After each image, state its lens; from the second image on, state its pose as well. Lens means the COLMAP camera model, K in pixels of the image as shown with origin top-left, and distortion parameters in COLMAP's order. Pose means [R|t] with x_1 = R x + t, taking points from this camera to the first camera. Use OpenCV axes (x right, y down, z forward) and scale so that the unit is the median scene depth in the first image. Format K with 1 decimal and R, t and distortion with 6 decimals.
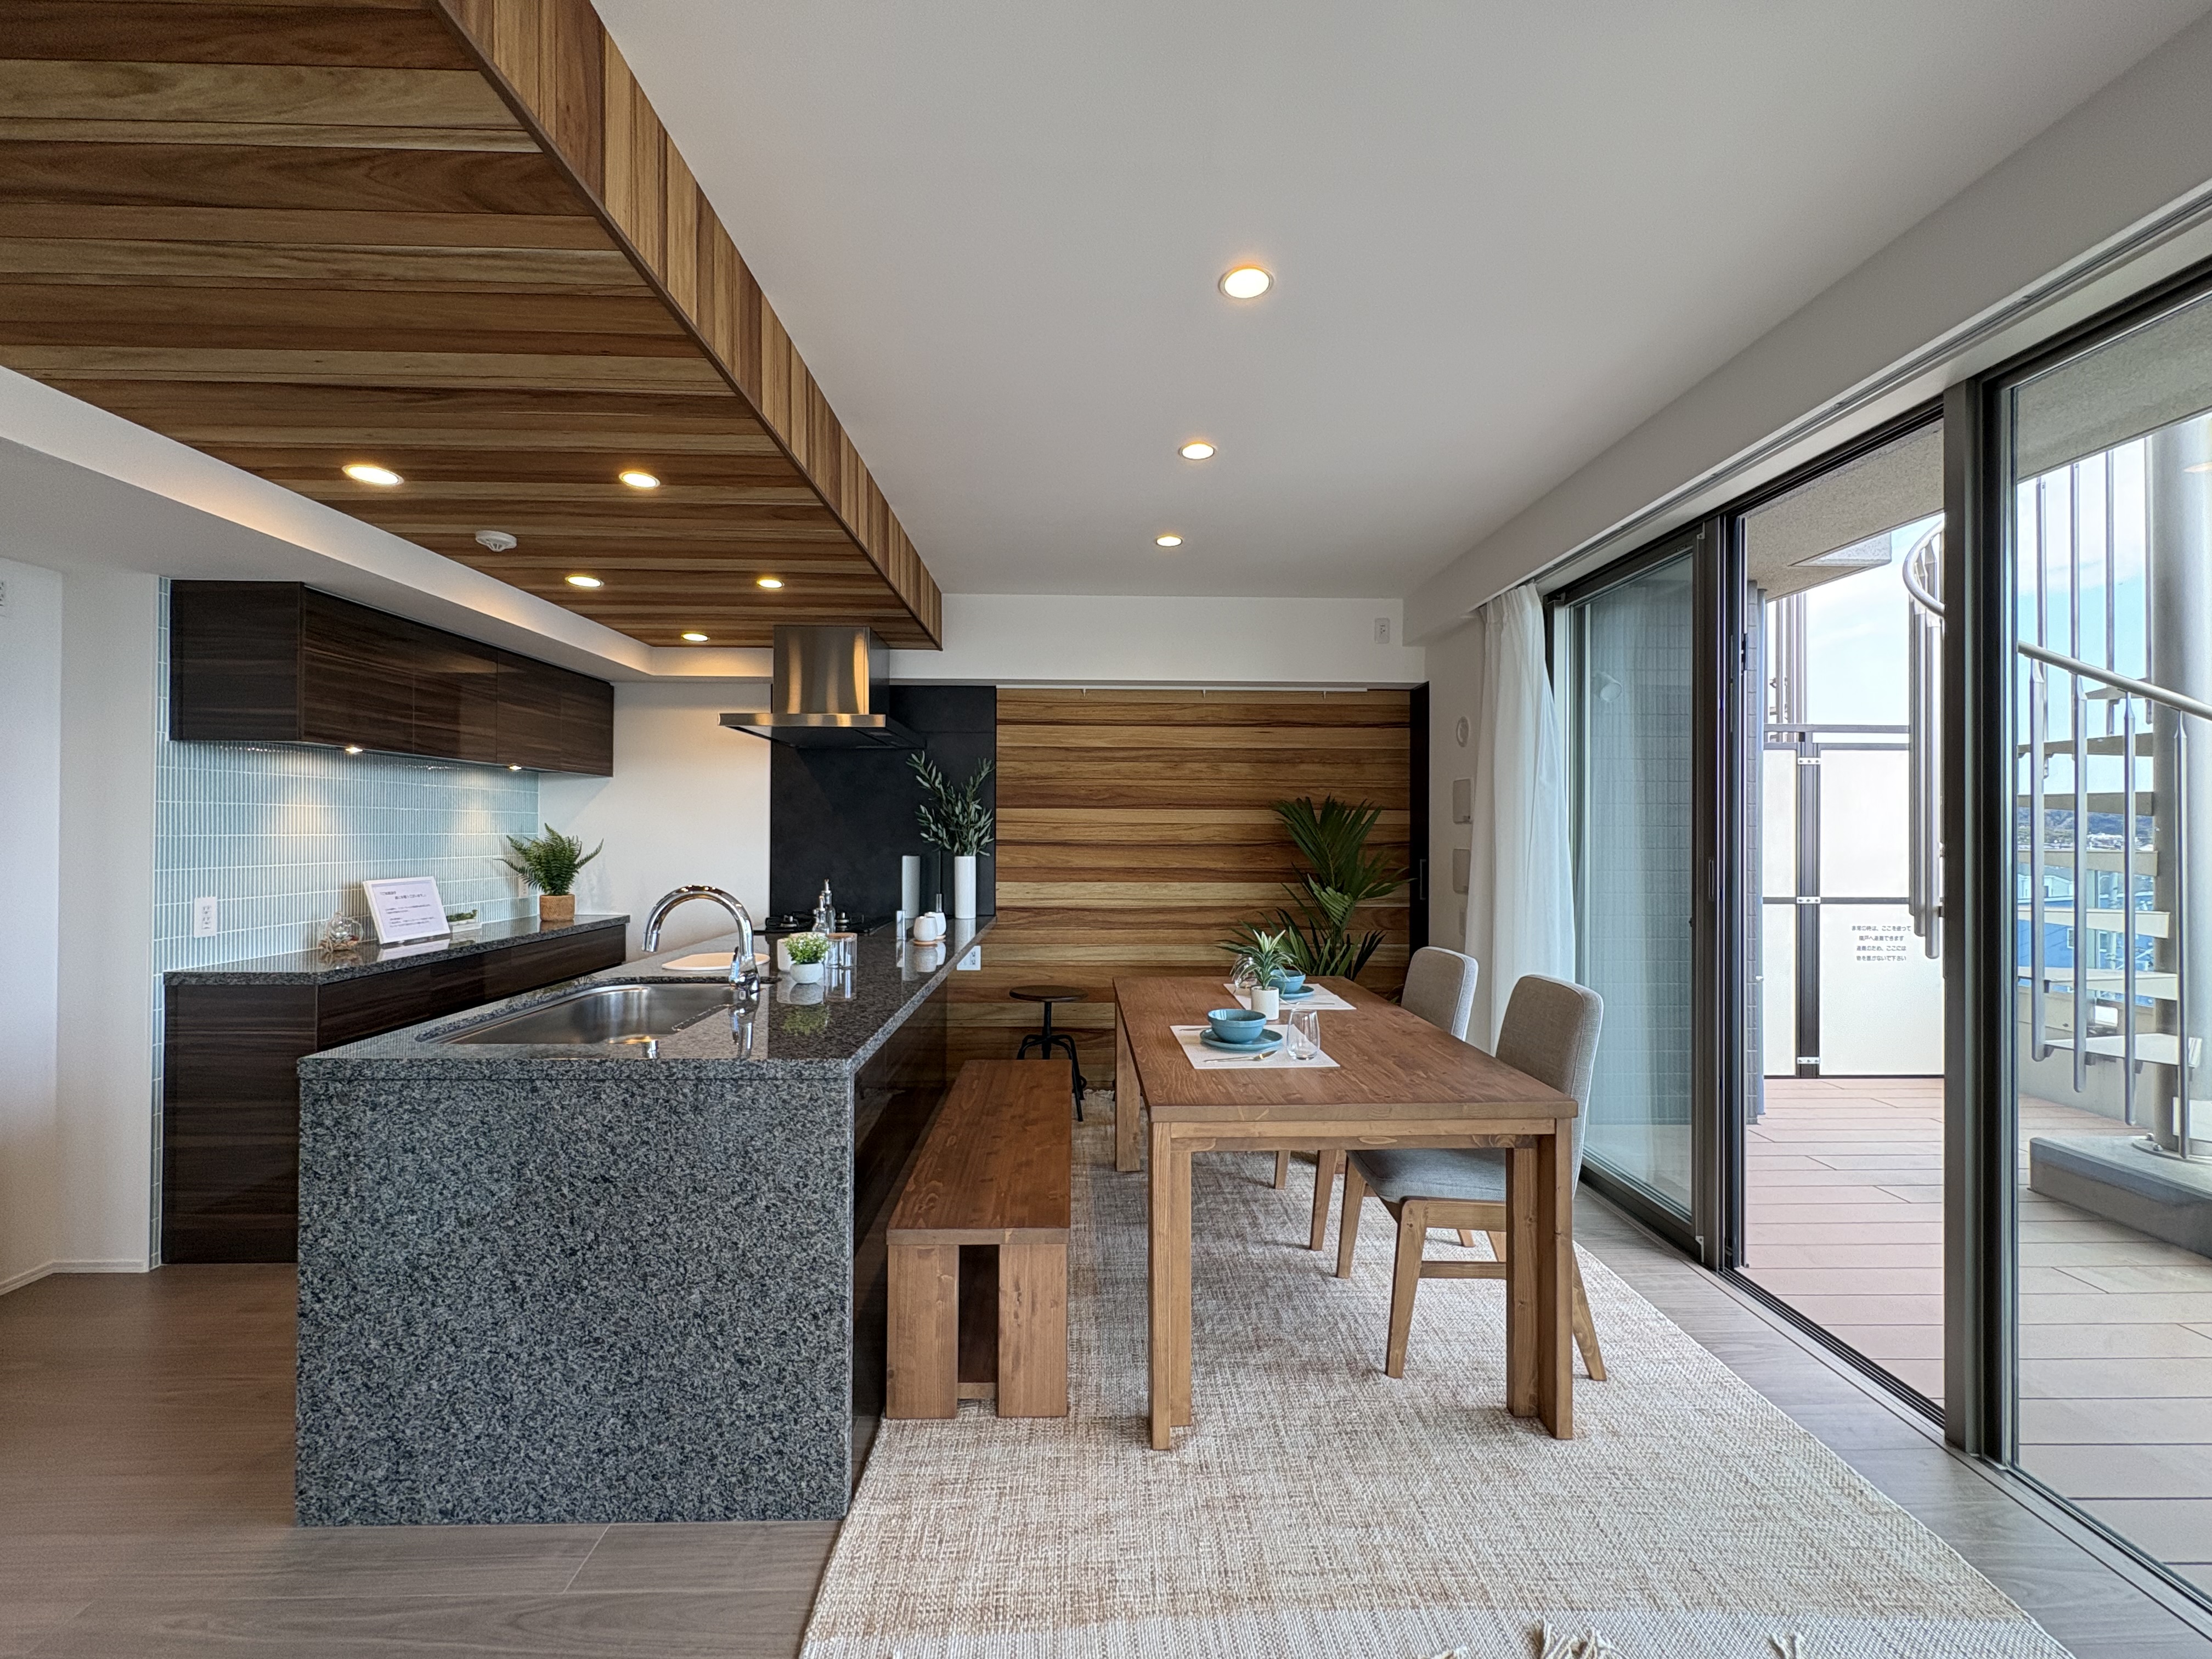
lens RADIAL K [[876.4, 0, 1114.1], [0, 876.4, 830.3], [0, 0, 1]] dist [0.000239, -0.000383]
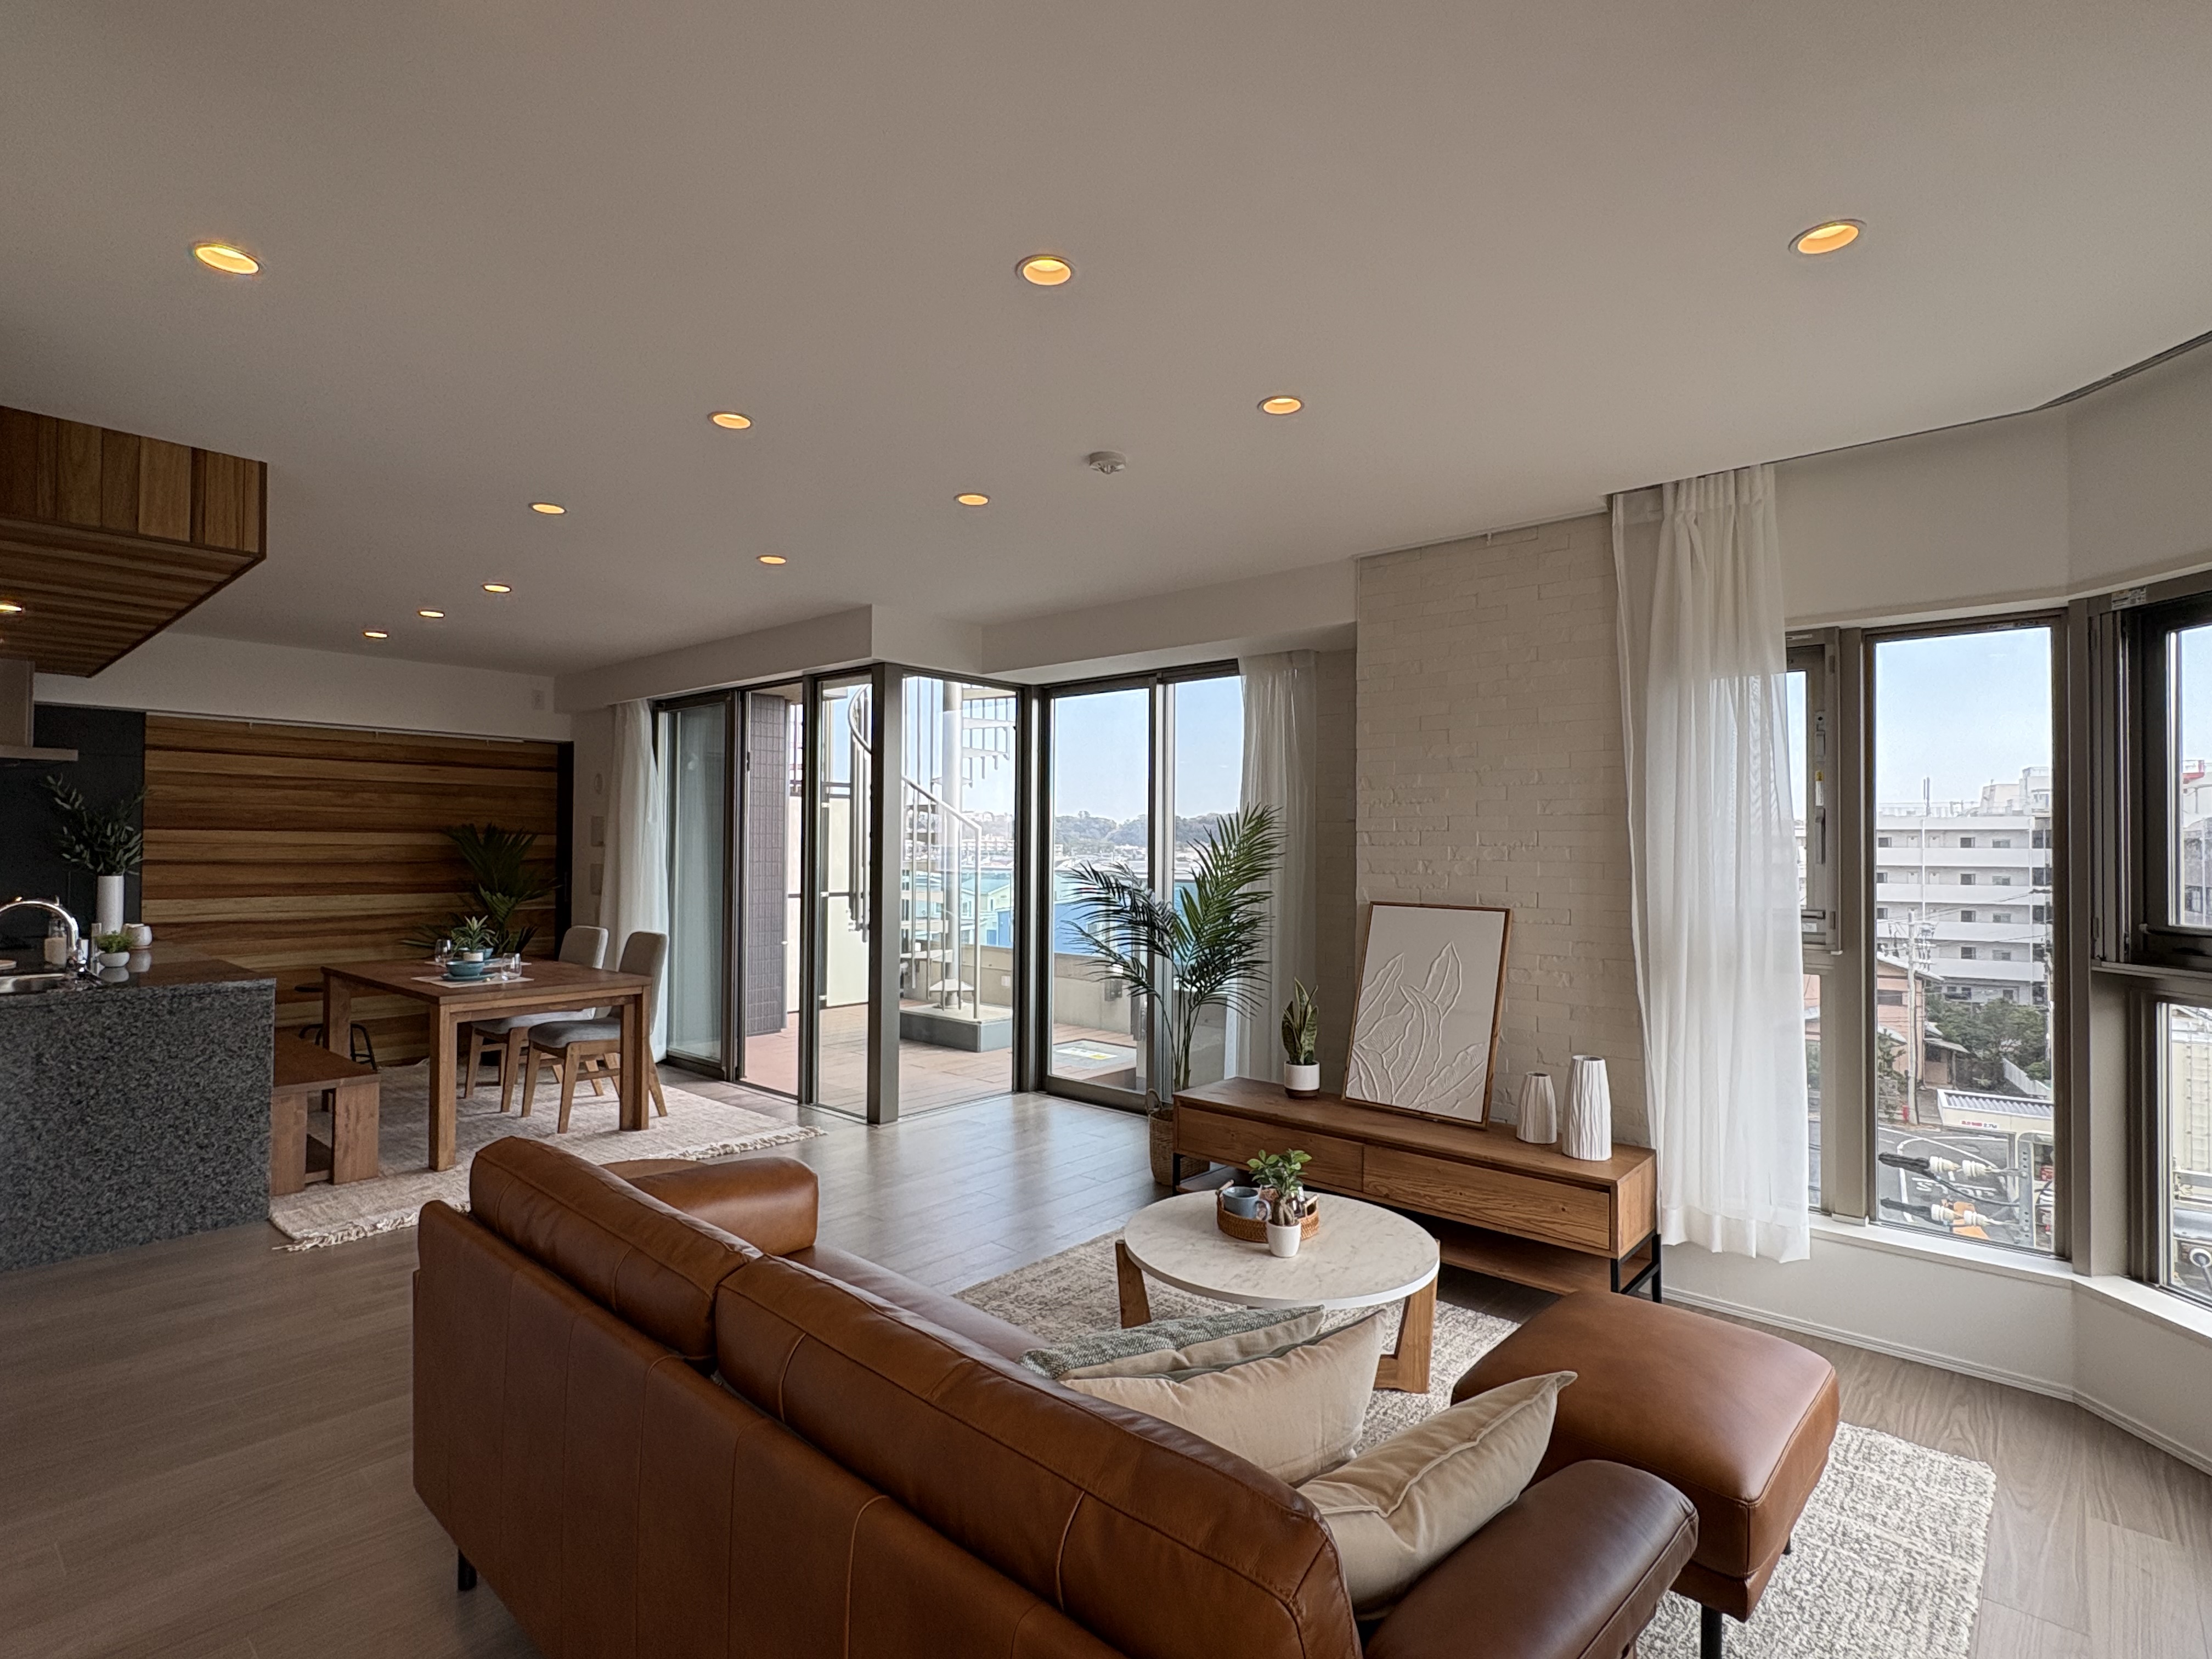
lens RADIAL K [[1090.4, 0, 1086.6], [0, 1090.4, 832.1], [0, 0, 1]] dist [0.003980, 0.000768]
pose [[0.692181, 0.011454, 0.721633, -0.305821], [-0.007087, 0.999934, -0.009075, -0.018468], [-0.721689, 0.001167, 0.692216, -0.736520]]
